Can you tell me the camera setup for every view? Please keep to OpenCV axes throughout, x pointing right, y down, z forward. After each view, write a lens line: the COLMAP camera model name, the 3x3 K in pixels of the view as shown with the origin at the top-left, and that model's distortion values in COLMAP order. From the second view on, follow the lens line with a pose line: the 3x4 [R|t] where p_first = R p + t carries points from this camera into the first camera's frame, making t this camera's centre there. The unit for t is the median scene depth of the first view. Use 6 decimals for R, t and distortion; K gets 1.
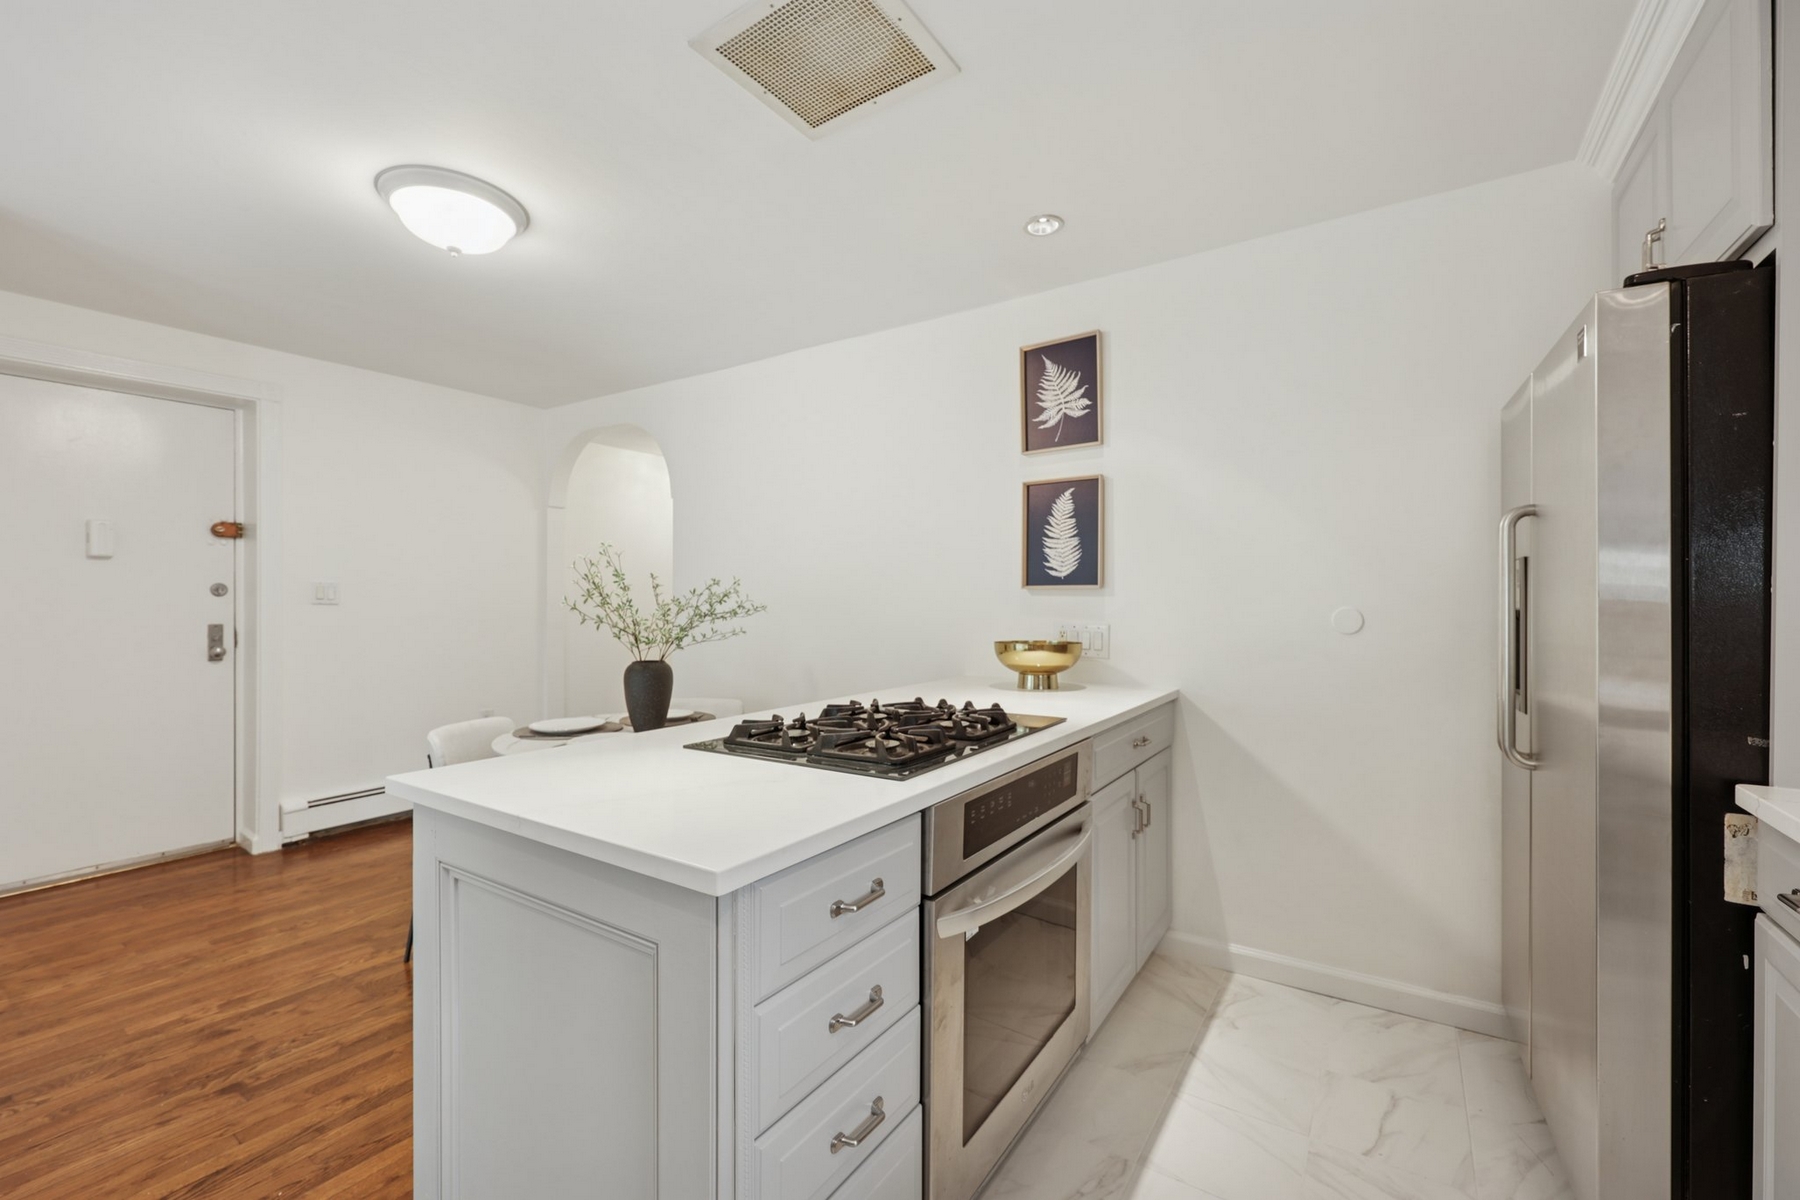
lens RADIAL K [[746.6, 0, 892.1], [0, 746.6, 590.0], [0, 0, 1]] dist [0.000752, 0.000175]
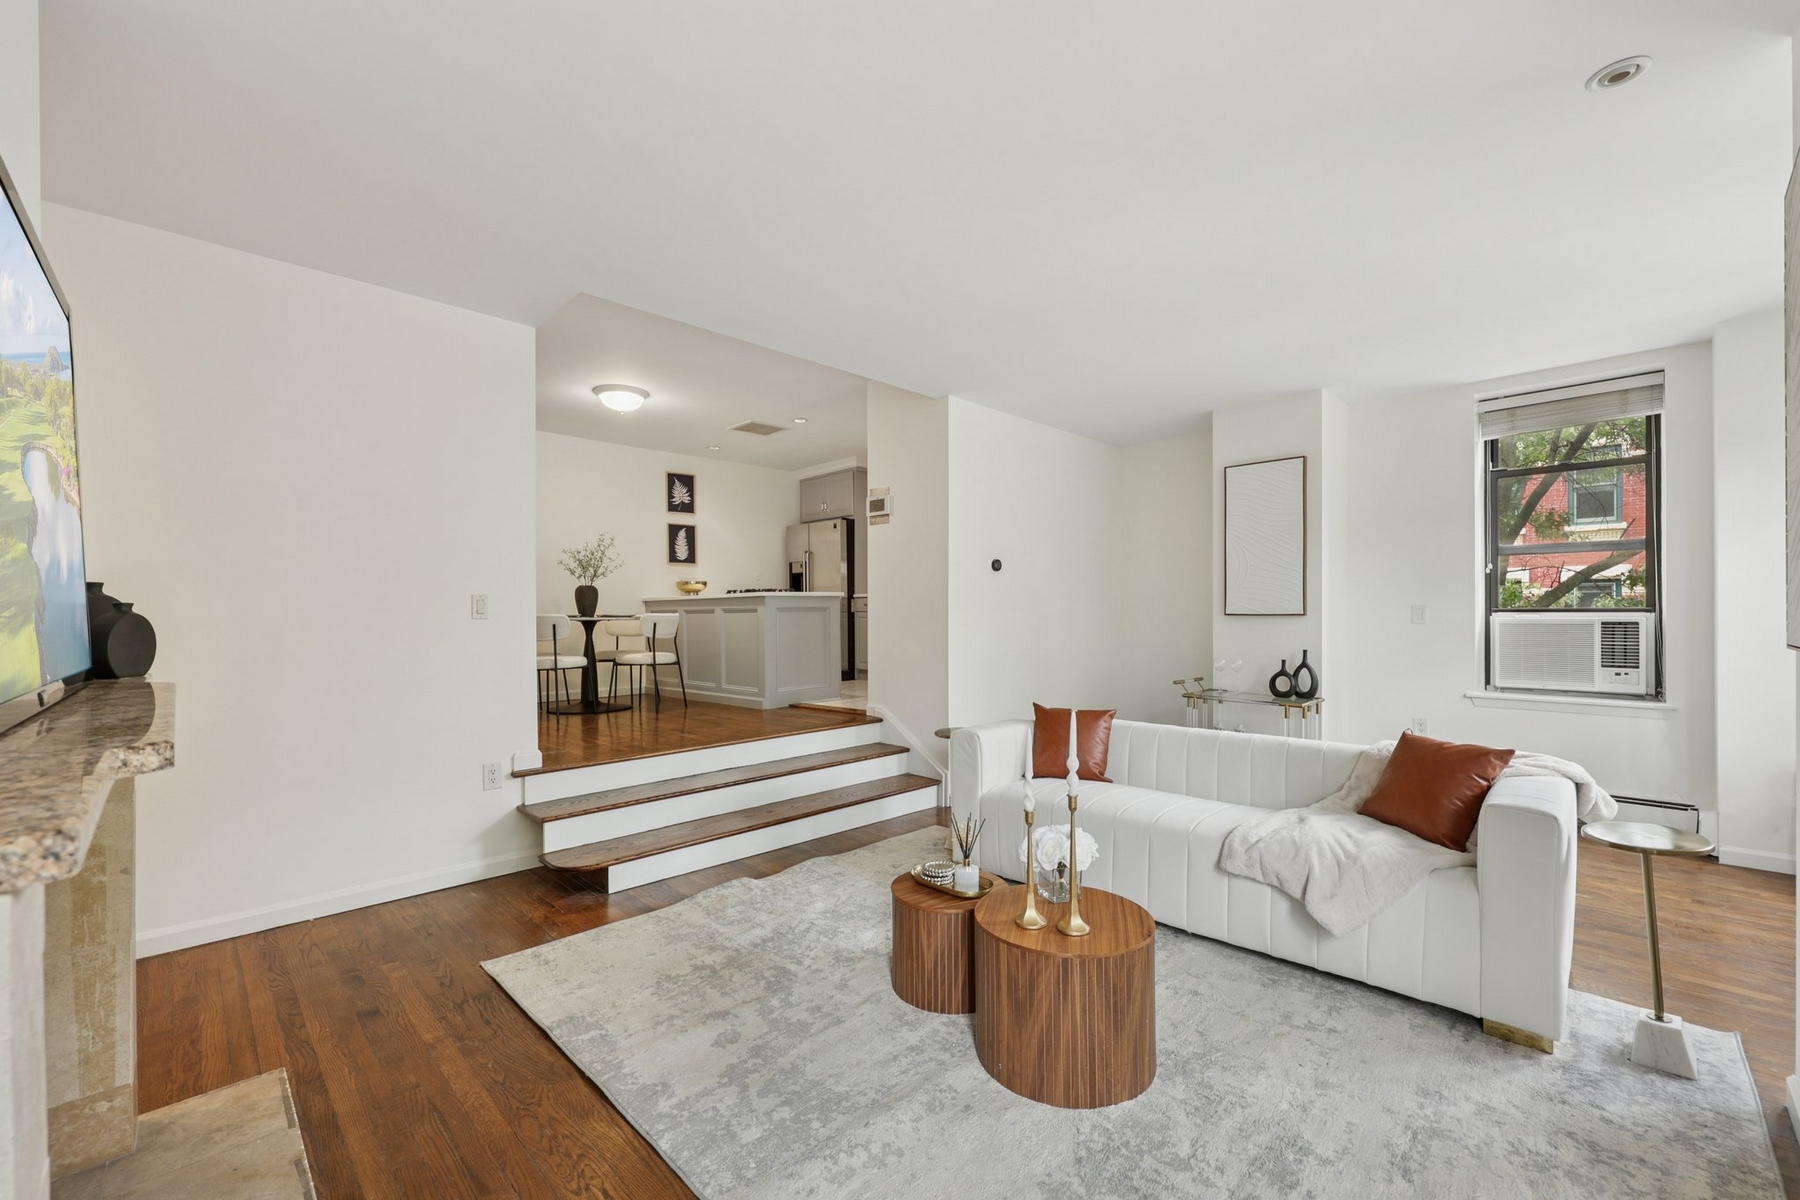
lens RADIAL K [[729.8, 0, 901.6], [0, 729.8, 613.9], [0, 0, 1]] dist [-0.002280, 0.000003]
pose [[0.180025, -0.004204, 0.983653, -3.587744], [-0.001131, 0.999989, 0.004481, 0.266598], [-0.983661, -0.001919, 0.180018, -0.444058]]
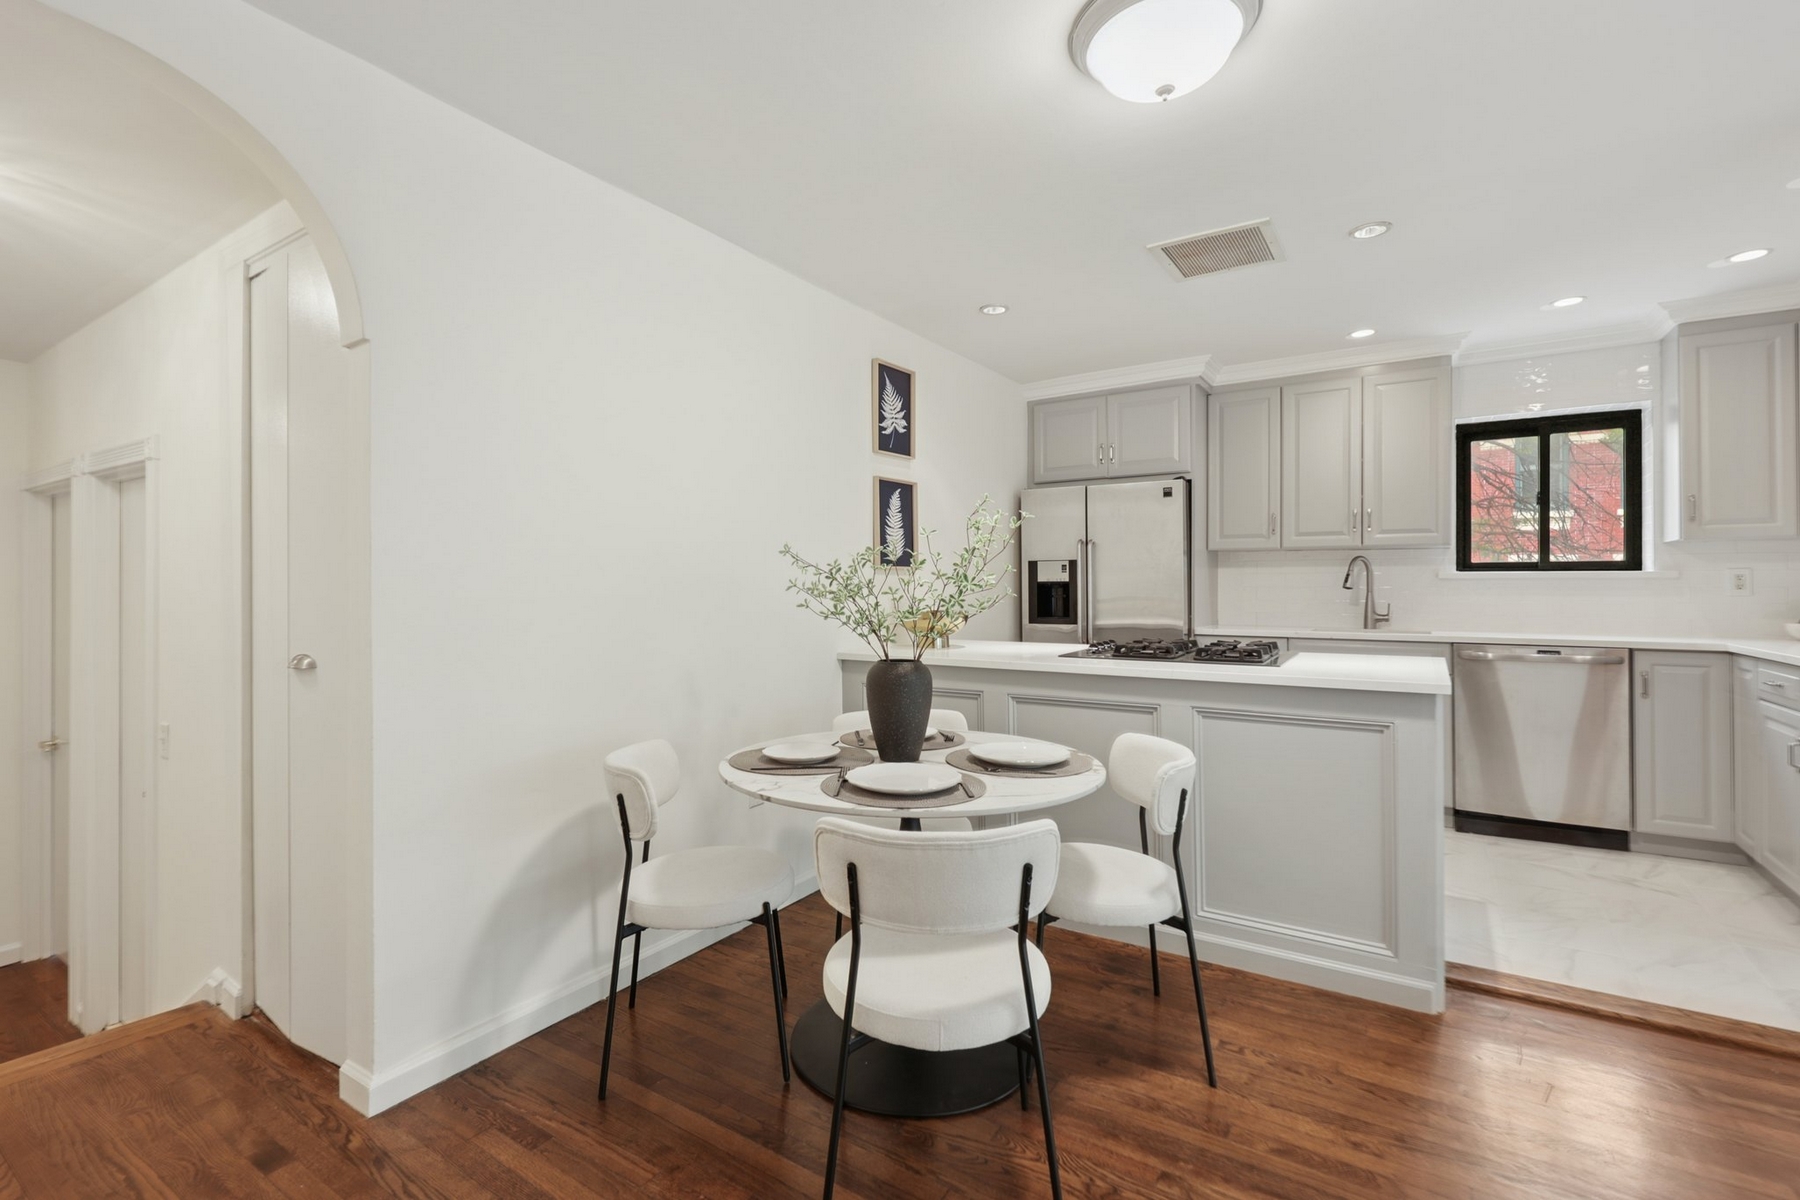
lens RADIAL K [[808.5, 0, 878.1], [0, 808.5, 583.7], [0, 0, 1]] dist [0.000155, -0.000155]
pose [[-0.012233, 0.000479, 0.999925, -1.744634], [-0.005035, 0.999987, -0.000541, 0.036980], [-0.999913, -0.005041, -0.012230, 1.648922]]
